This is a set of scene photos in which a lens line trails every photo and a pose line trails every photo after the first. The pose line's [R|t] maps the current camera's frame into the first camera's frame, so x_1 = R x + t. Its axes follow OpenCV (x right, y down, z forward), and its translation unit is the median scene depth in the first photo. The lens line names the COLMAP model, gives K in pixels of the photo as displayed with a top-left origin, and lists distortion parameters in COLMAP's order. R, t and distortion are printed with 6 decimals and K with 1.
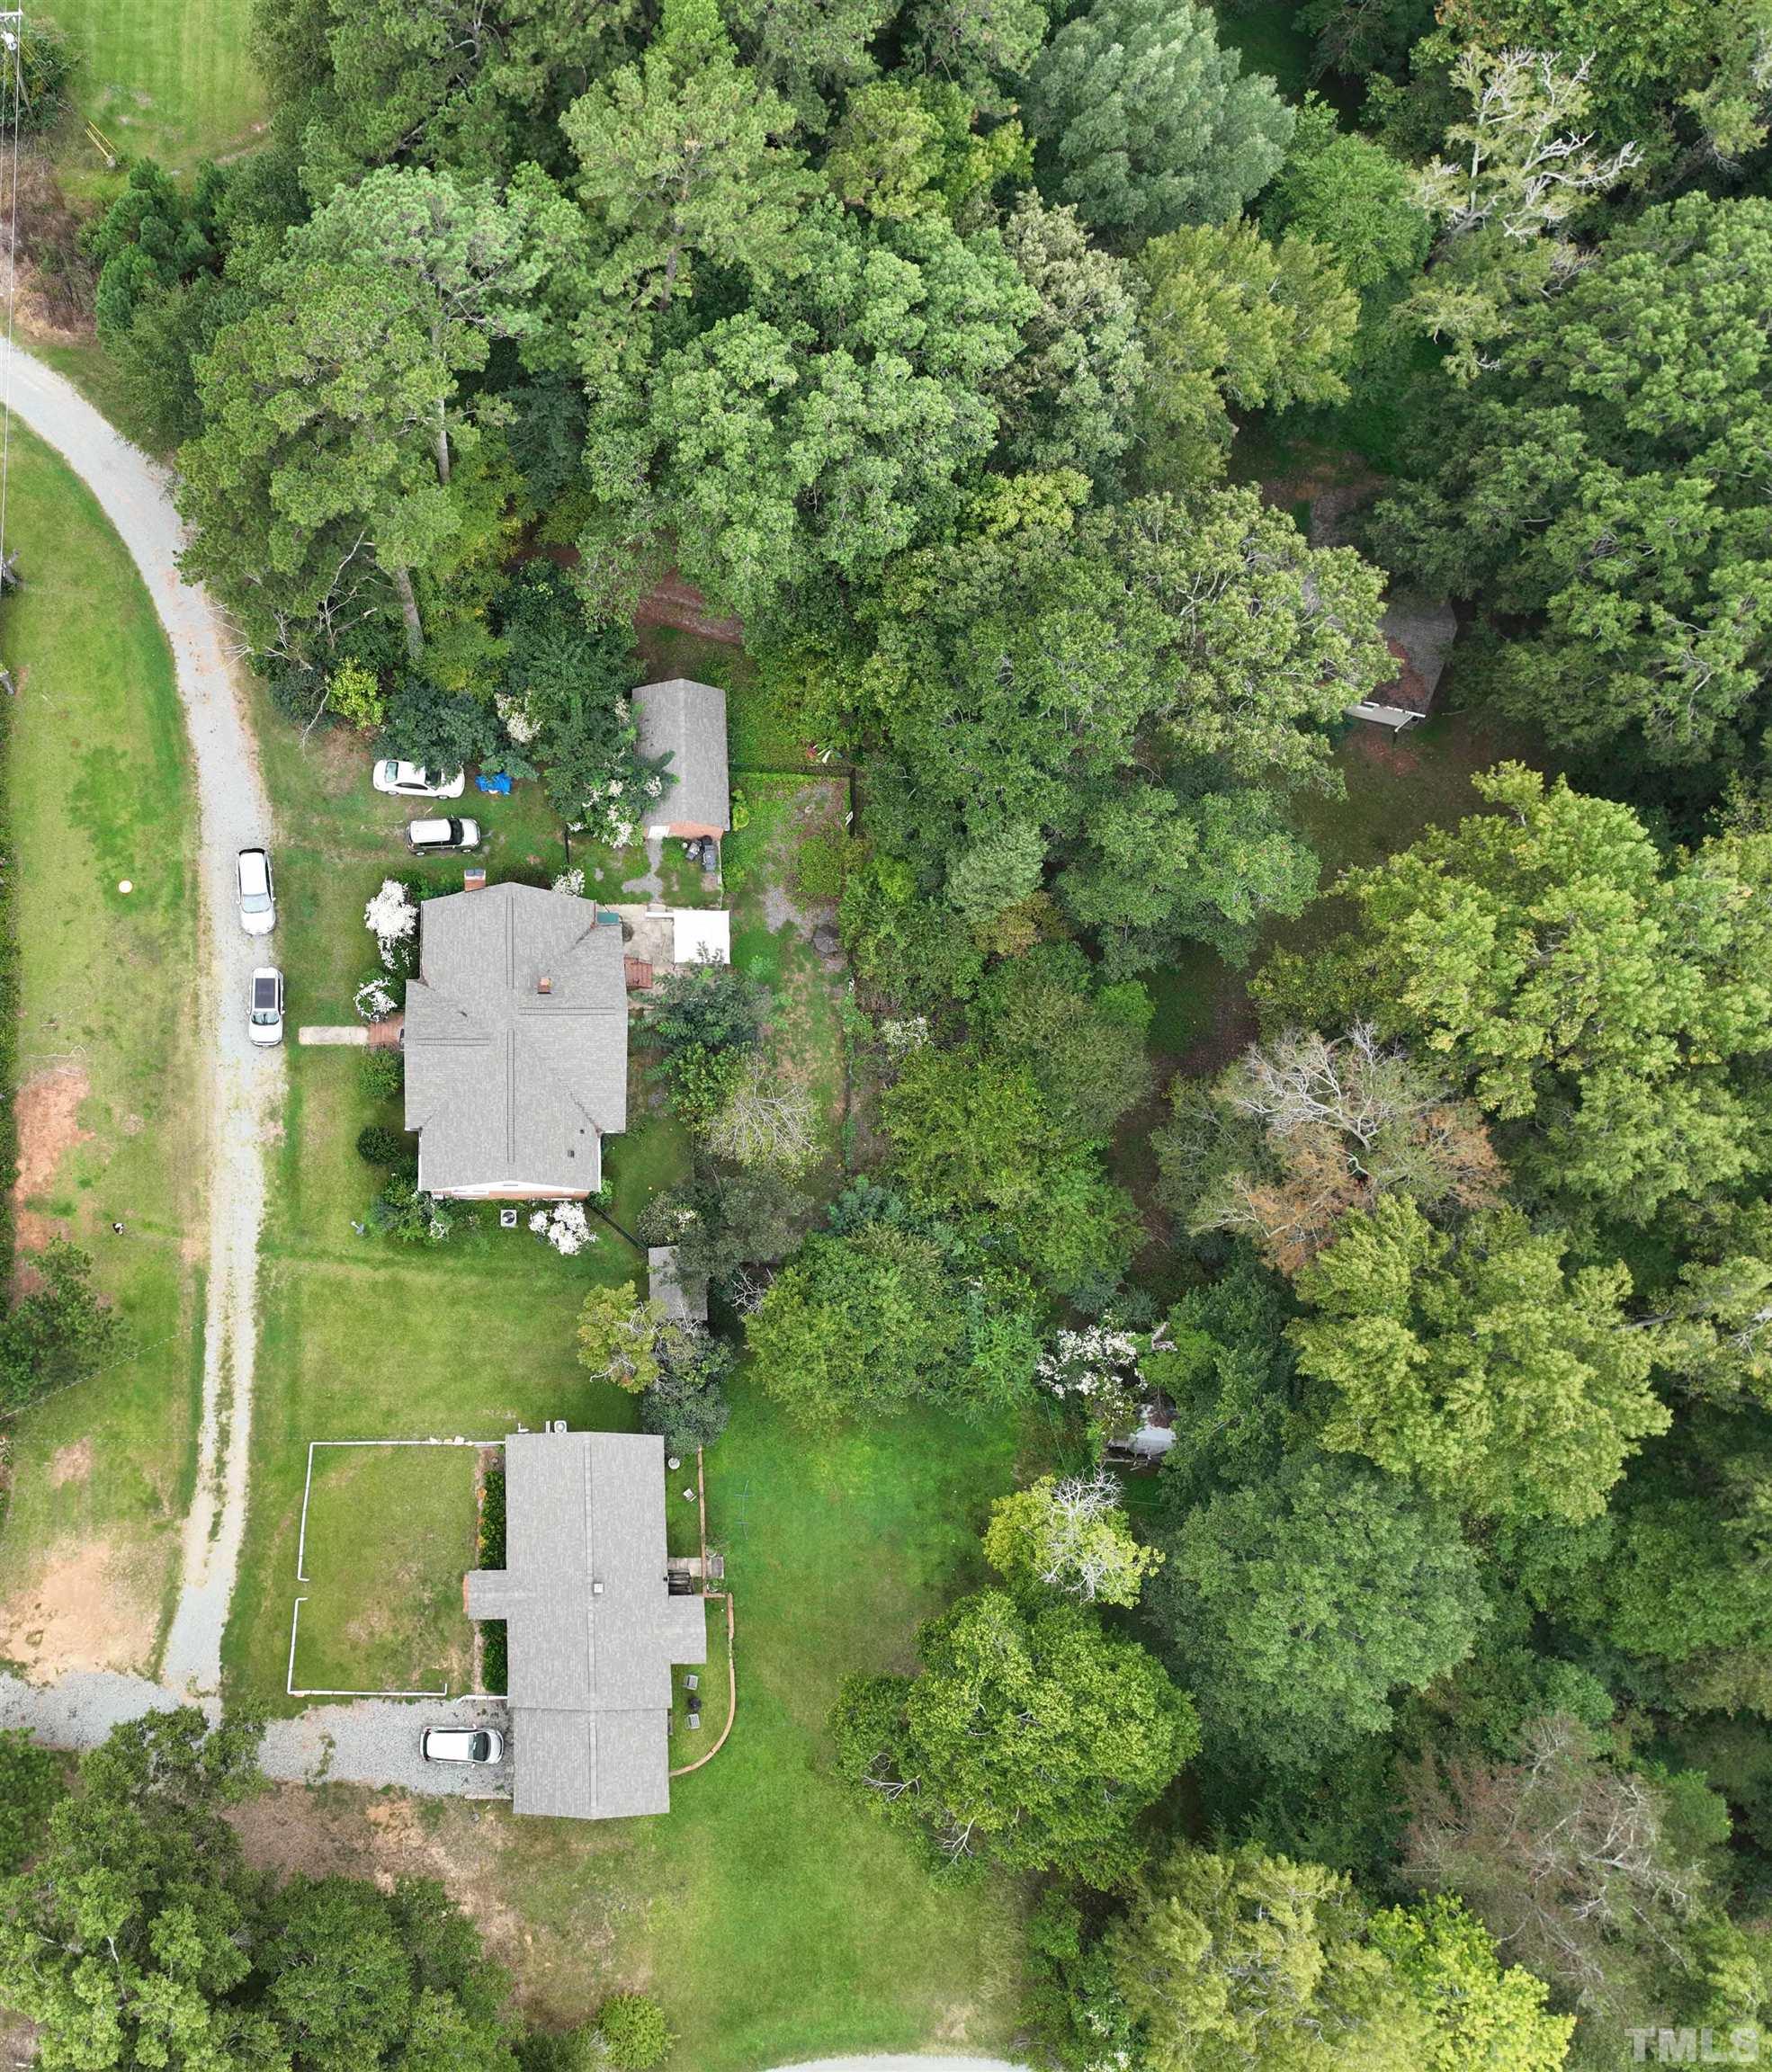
lens RADIAL K [[1958.4, 0, 494.5], [0, 1958.4, 1044.0], [0, 0, 1]] dist [0.018798, -0.003155]
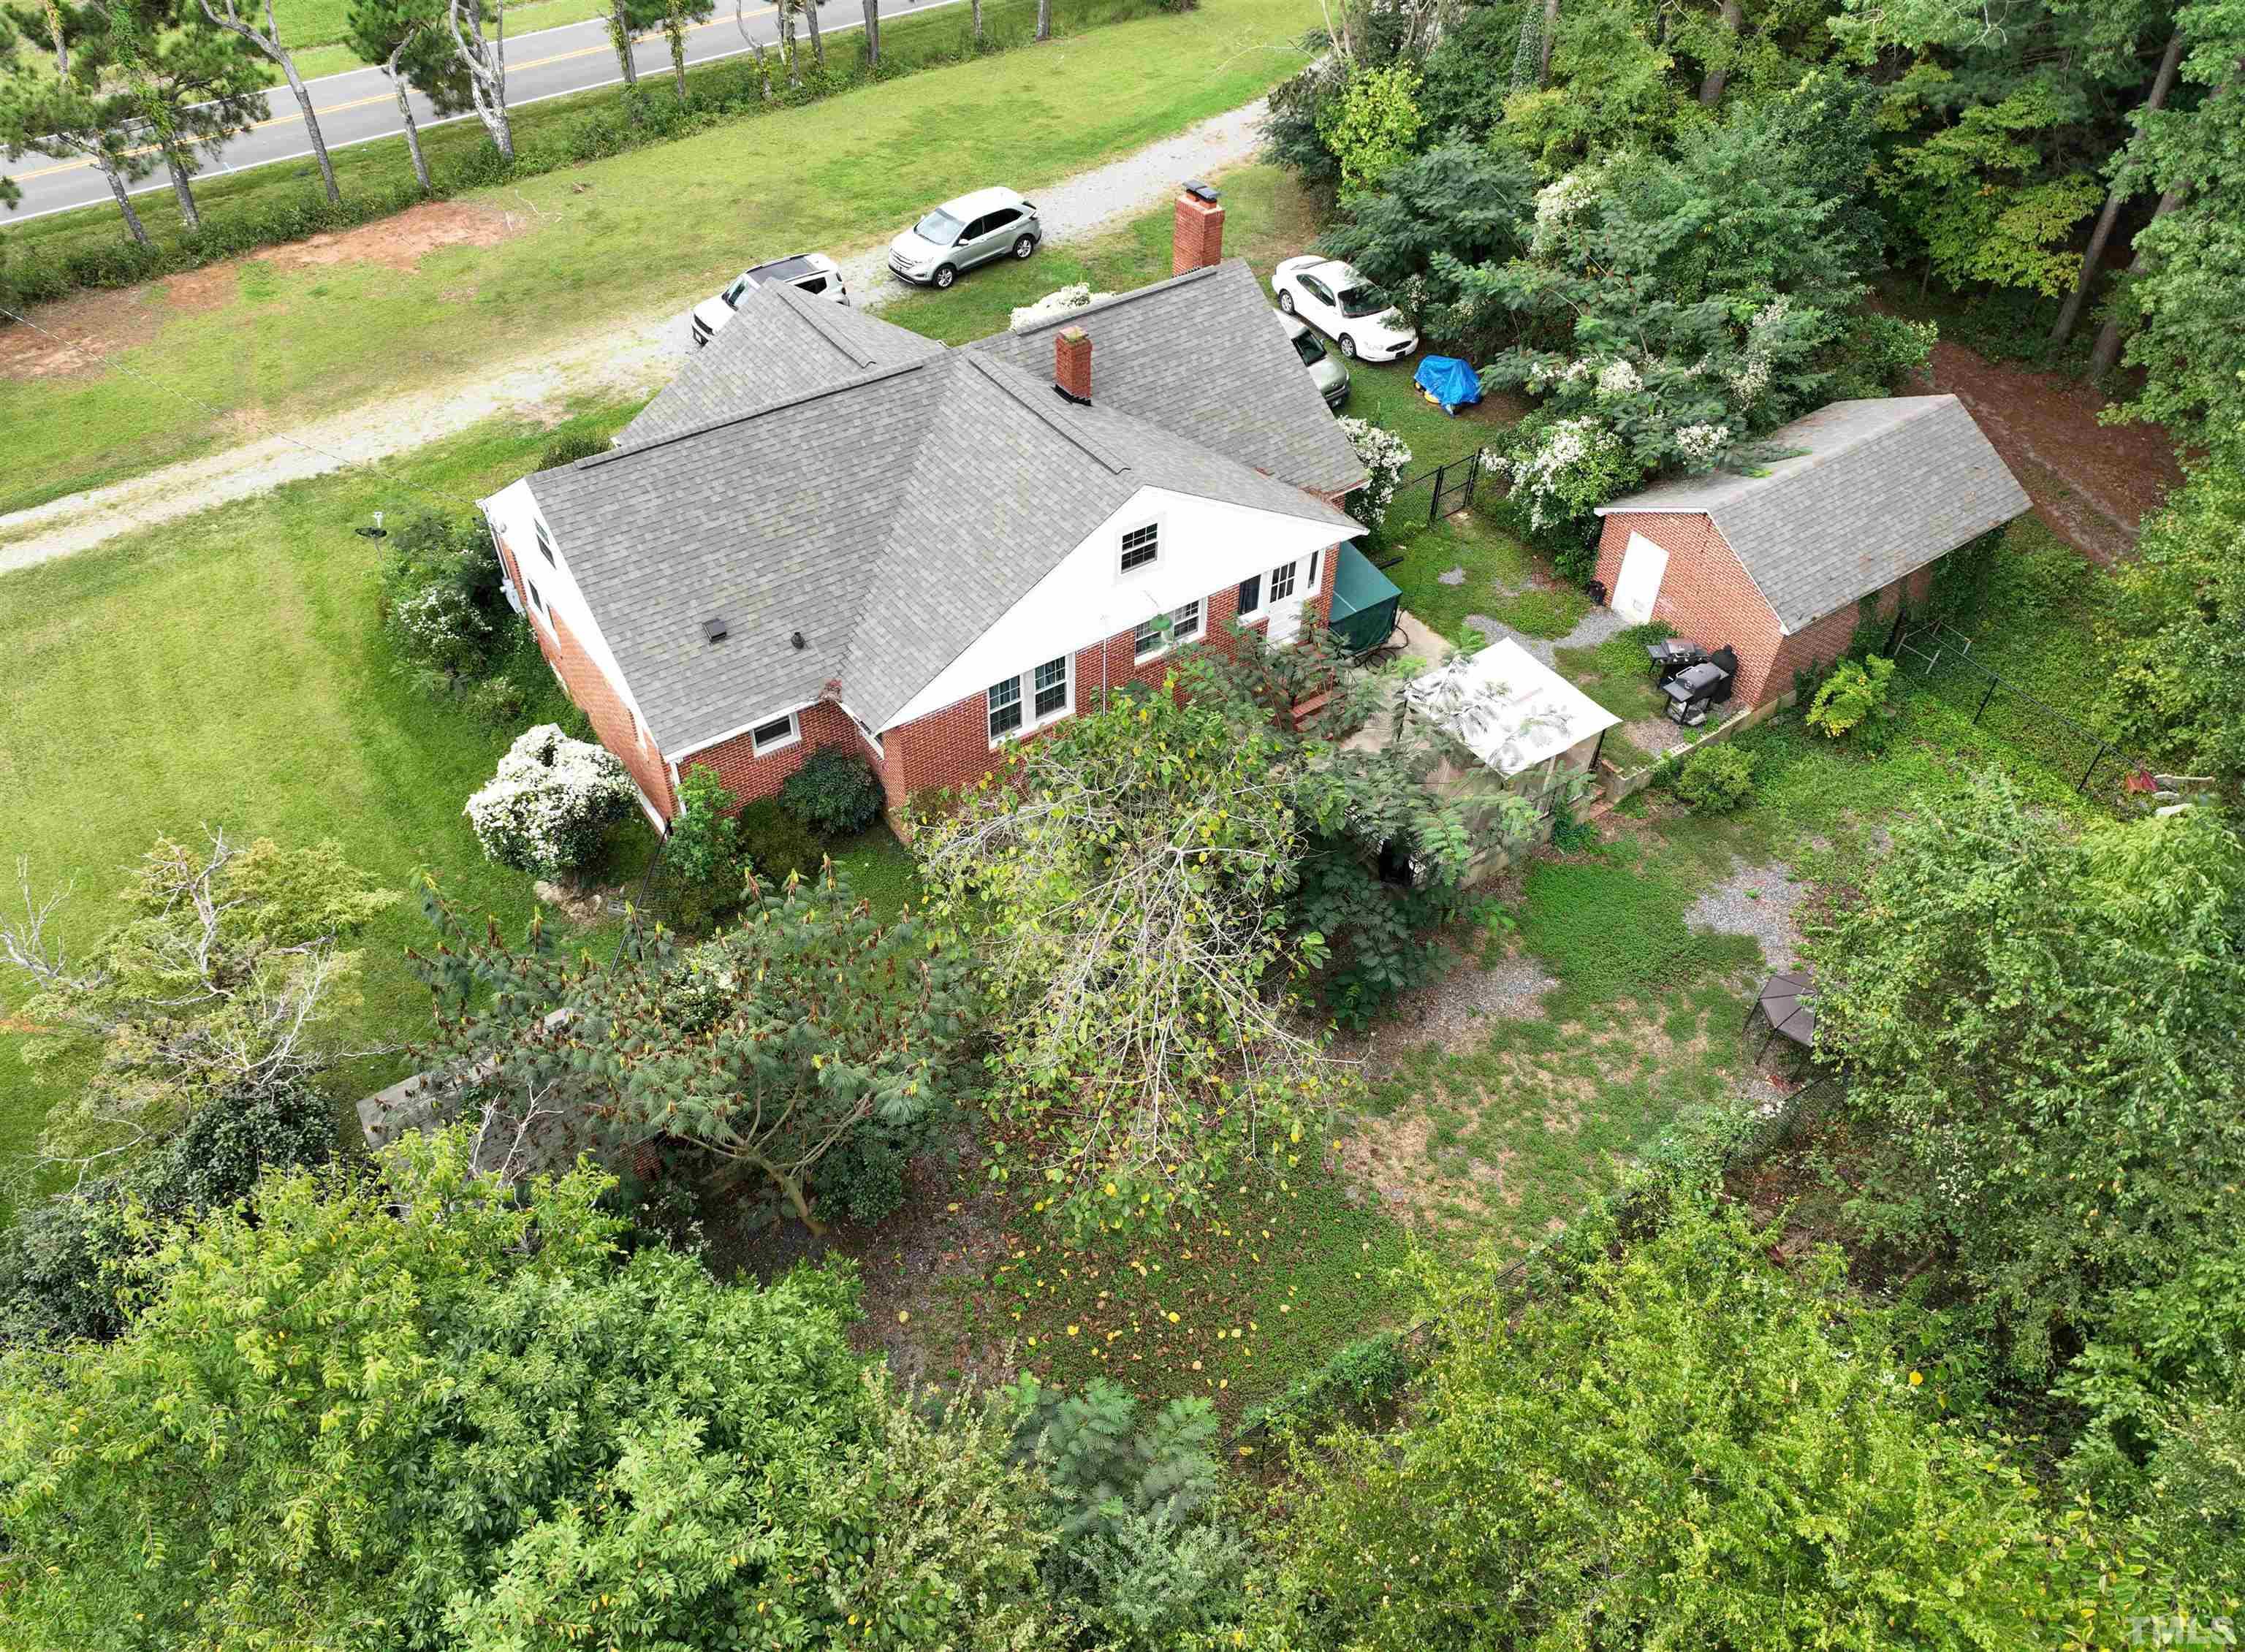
lens RADIAL K [[1641.0, 0, 1080.4], [0, 1641.0, 770.1], [0, 0, 1]] dist [0.004220, 0.013744]
pose [[0.563816, 0.551475, -0.614807, 0.253422], [-0.799160, 0.552176, -0.237584, 0.083212], [0.208460, 0.625282, 0.752042, 0.783323]]
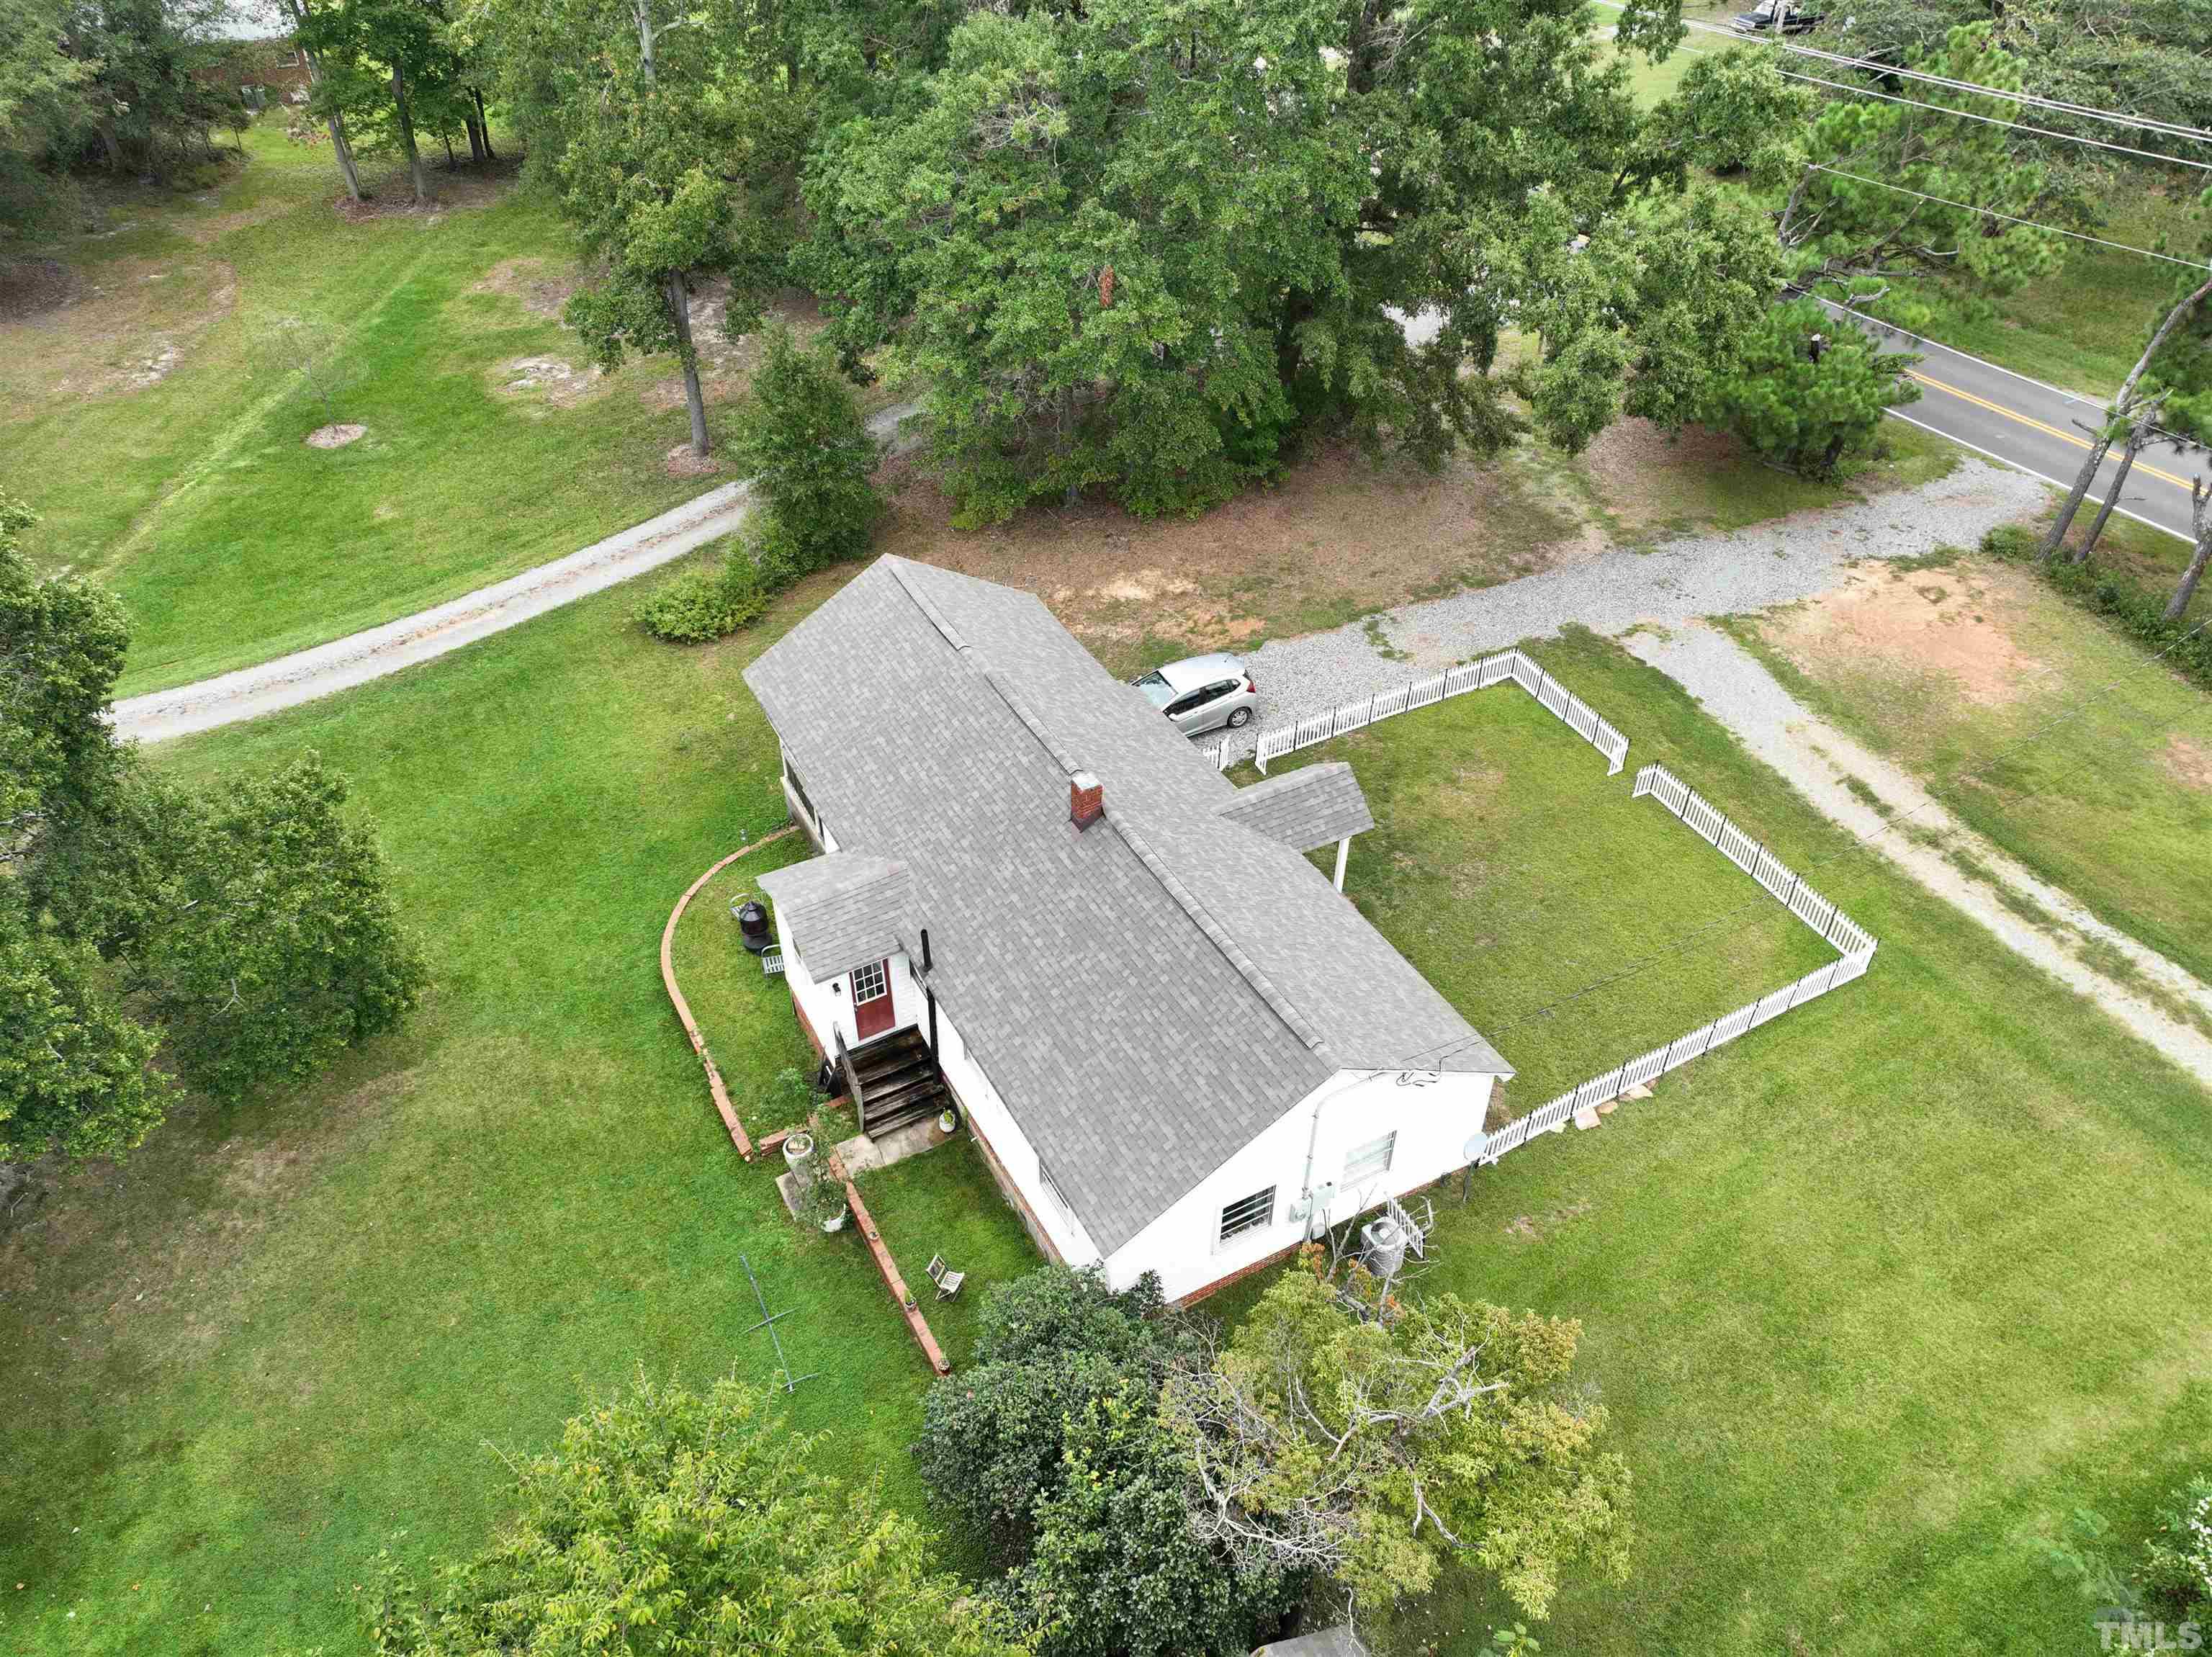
lens RADIAL K [[1569.4, 0, 1110.8], [0, 1569.4, 807.7], [0, 0, 1]] dist [0.004360, 0.006046]
pose [[-0.878719, 0.289884, -0.379236, 0.148312], [-0.465590, -0.345322, 0.814849, 0.025783], [0.105254, 0.892592, 0.438408, 0.788183]]
